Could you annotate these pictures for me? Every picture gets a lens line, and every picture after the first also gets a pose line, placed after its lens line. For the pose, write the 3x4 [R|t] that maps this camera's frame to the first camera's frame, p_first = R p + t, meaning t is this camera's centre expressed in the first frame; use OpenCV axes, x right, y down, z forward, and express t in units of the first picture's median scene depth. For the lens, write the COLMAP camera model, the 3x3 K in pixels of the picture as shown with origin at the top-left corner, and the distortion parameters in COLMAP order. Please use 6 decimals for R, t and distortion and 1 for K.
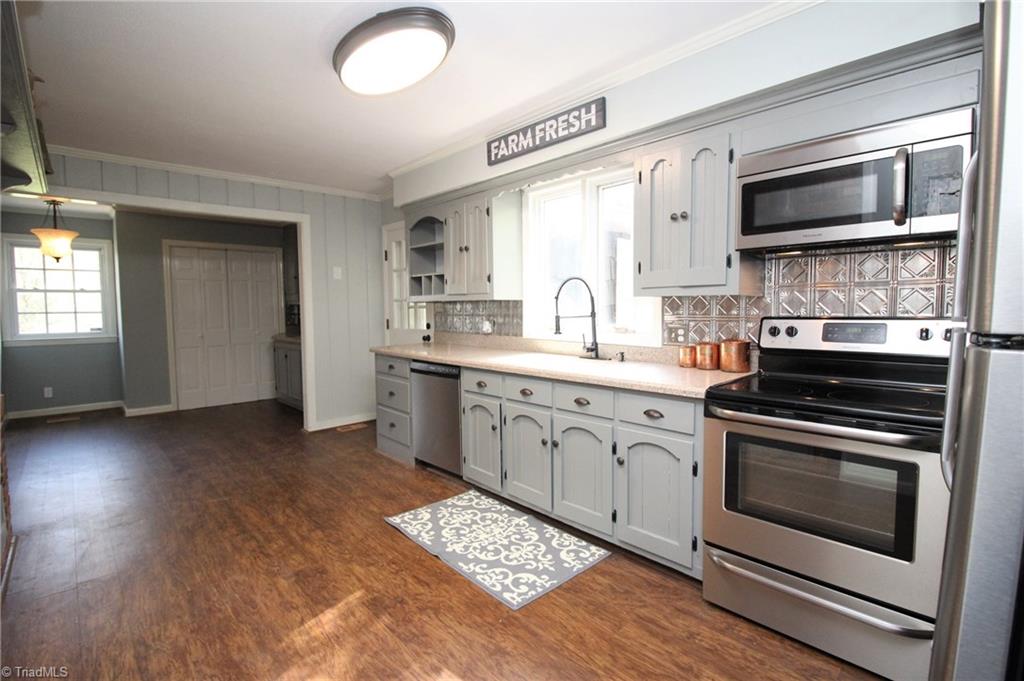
lens RADIAL K [[474.3, 0, 509.6], [0, 474.3, 334.9], [0, 0, 1]] dist [-0.006741, -0.003836]
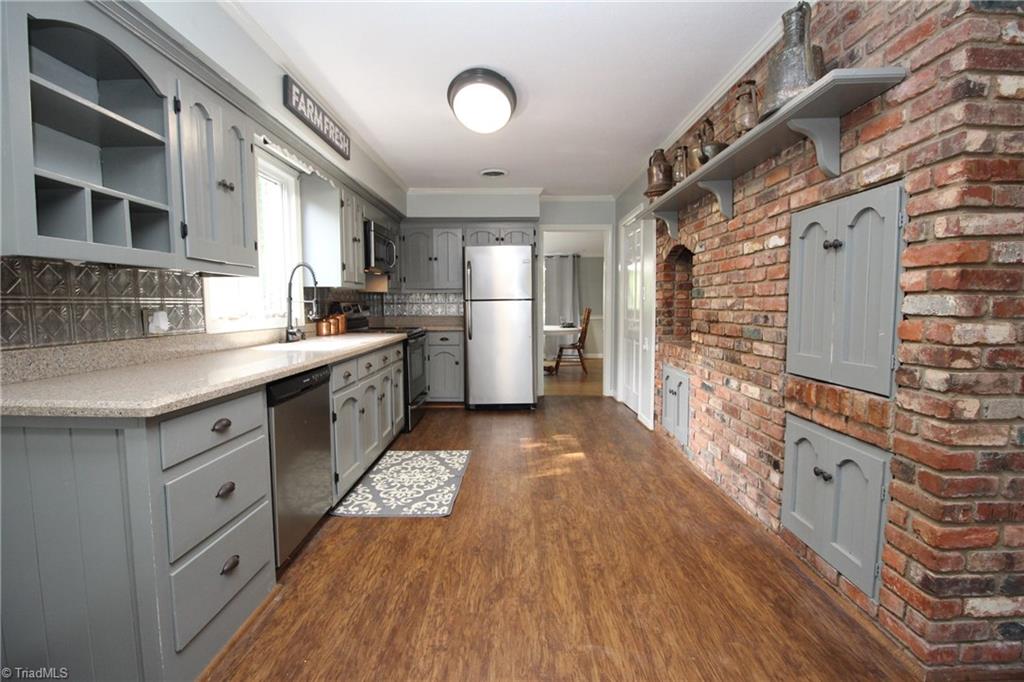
lens RADIAL K [[474.3, 0, 514.0], [0, 474.3, 337.6], [0, 0, 1]] dist [-0.006741, -0.003836]
pose [[-0.733246, -0.036440, 0.678987, -0.981230], [0.051496, 0.992719, 0.108889, -0.052586], [-0.678011, 0.114807, -0.726031, 1.555310]]
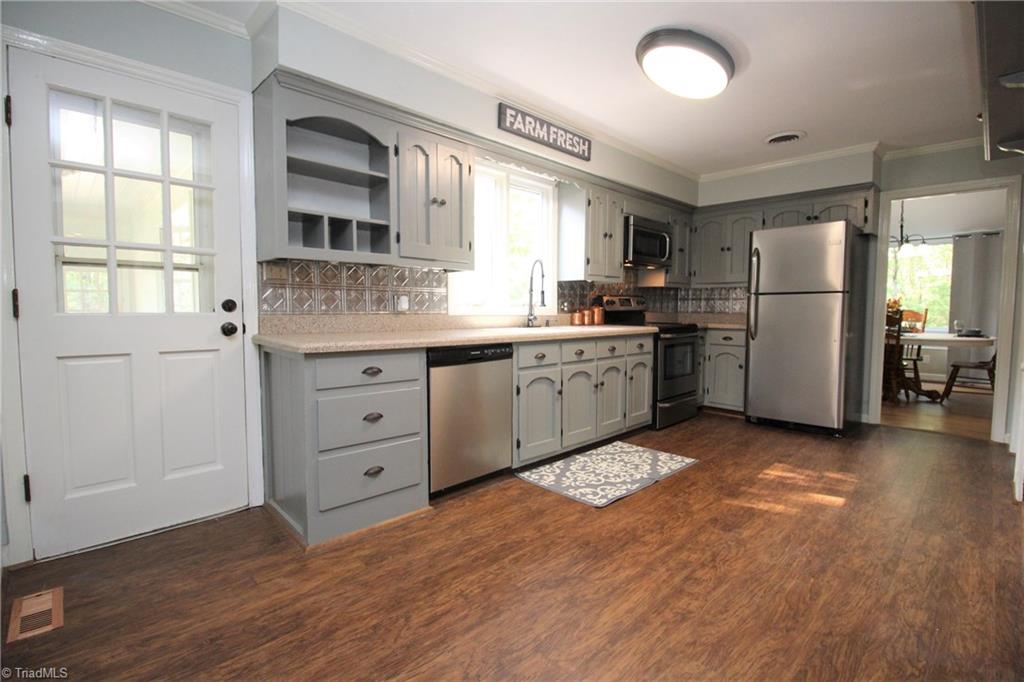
lens RADIAL K [[474.3, 0, 510.6], [0, 474.3, 337.4], [0, 0, 1]] dist [-0.006741, -0.003836]
pose [[-0.020335, -0.052999, 0.998388, -1.151270], [0.055393, 0.997000, 0.054053, 0.007232], [-0.998258, 0.056403, -0.017339, 1.172216]]
